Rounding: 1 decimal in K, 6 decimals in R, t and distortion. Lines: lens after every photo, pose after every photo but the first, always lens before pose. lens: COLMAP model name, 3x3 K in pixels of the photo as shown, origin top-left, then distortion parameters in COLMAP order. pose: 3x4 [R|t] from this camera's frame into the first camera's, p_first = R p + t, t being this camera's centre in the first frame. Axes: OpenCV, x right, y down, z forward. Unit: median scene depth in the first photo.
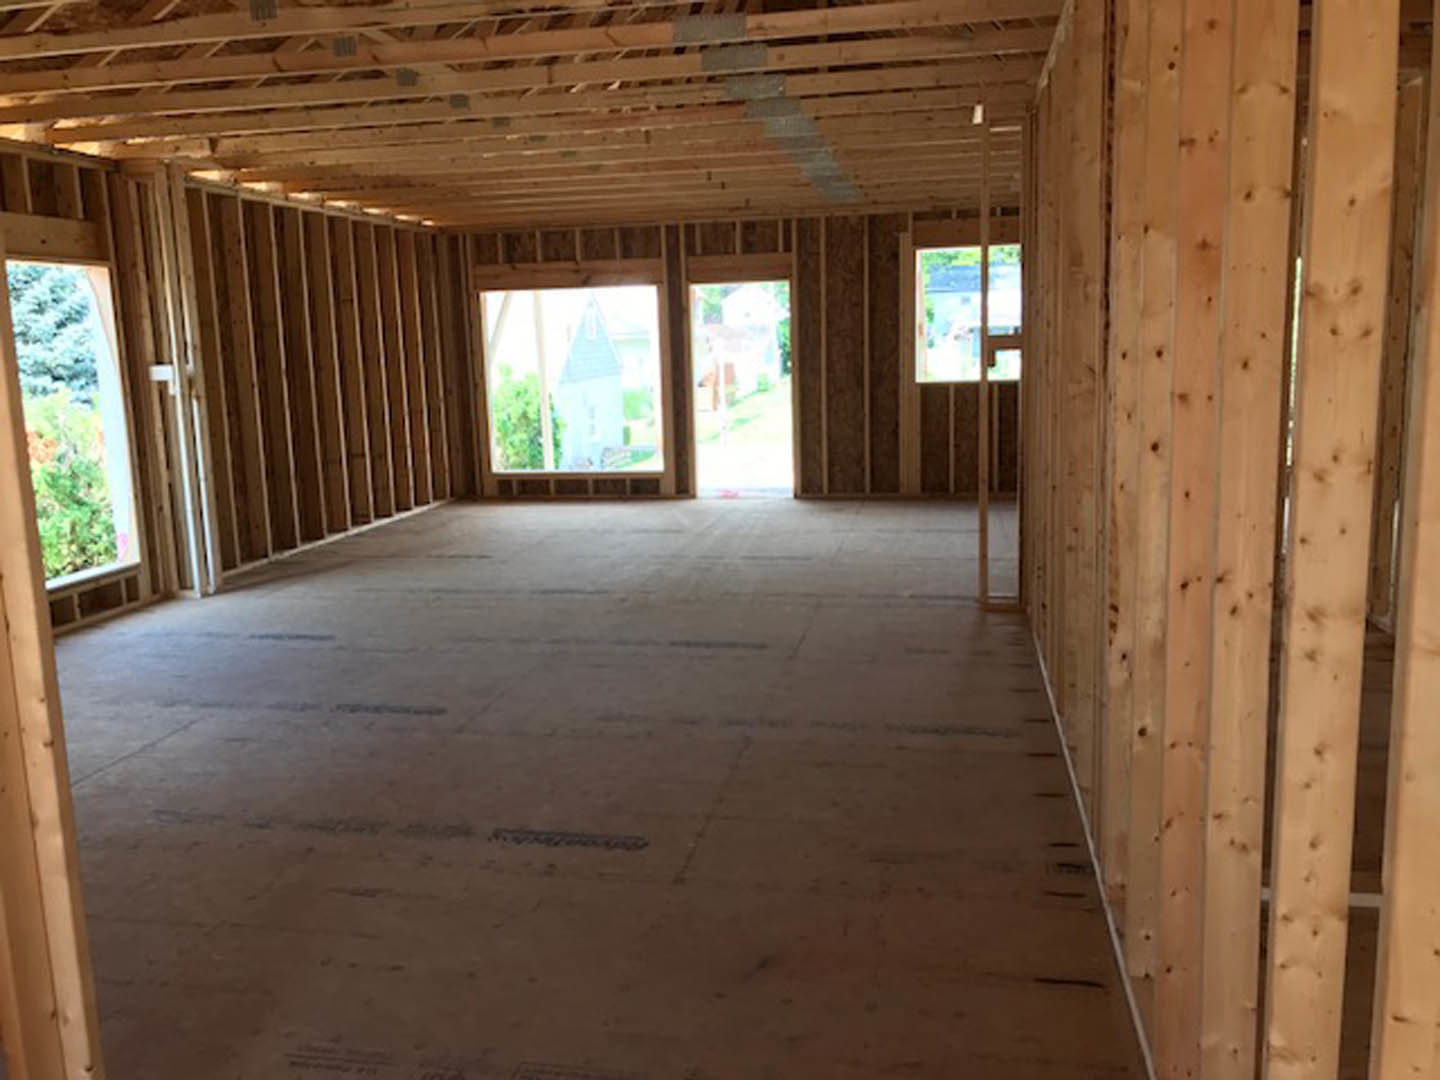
lens RADIAL K [[1176.4, 0, 723.9], [0, 1176.4, 544.5], [0, 0, 1]] dist [0.028248, -0.007922]
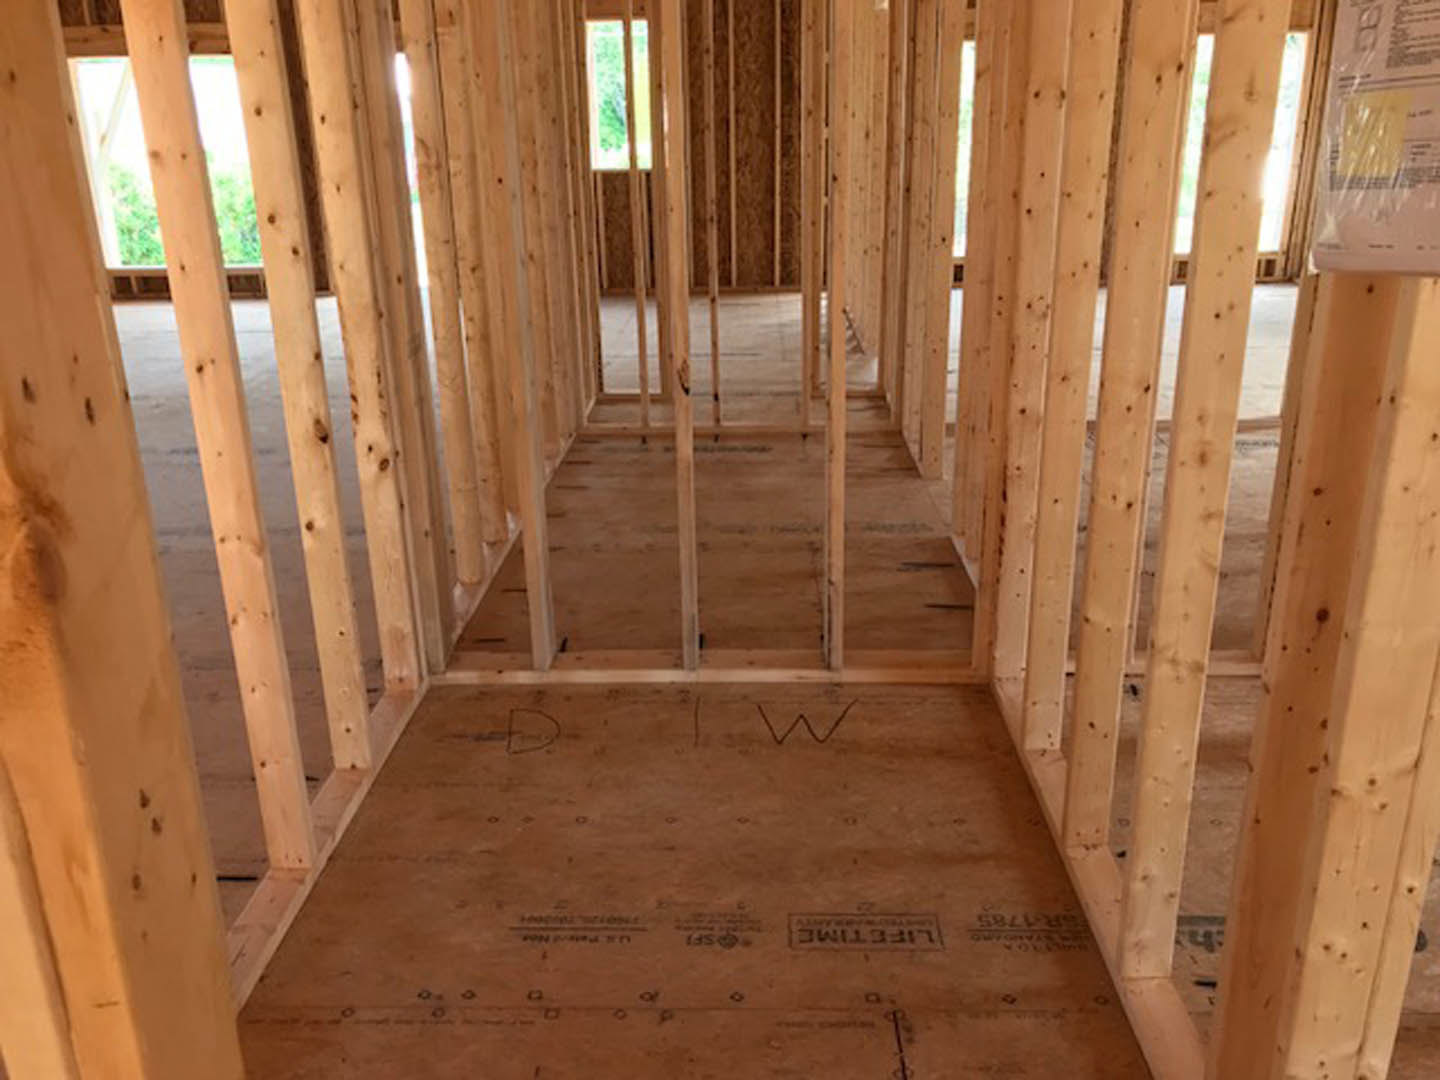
lens RADIAL K [[1176.4, 0, 710.4], [0, 1176.4, 533.1], [0, 0, 1]] dist [0.028248, -0.007922]
pose [[0.988482, -0.037763, 0.146551, 0.148551], [0.014474, 0.987519, 0.156832, 0.005163], [-0.150645, -0.152905, 0.976692, 0.003871]]
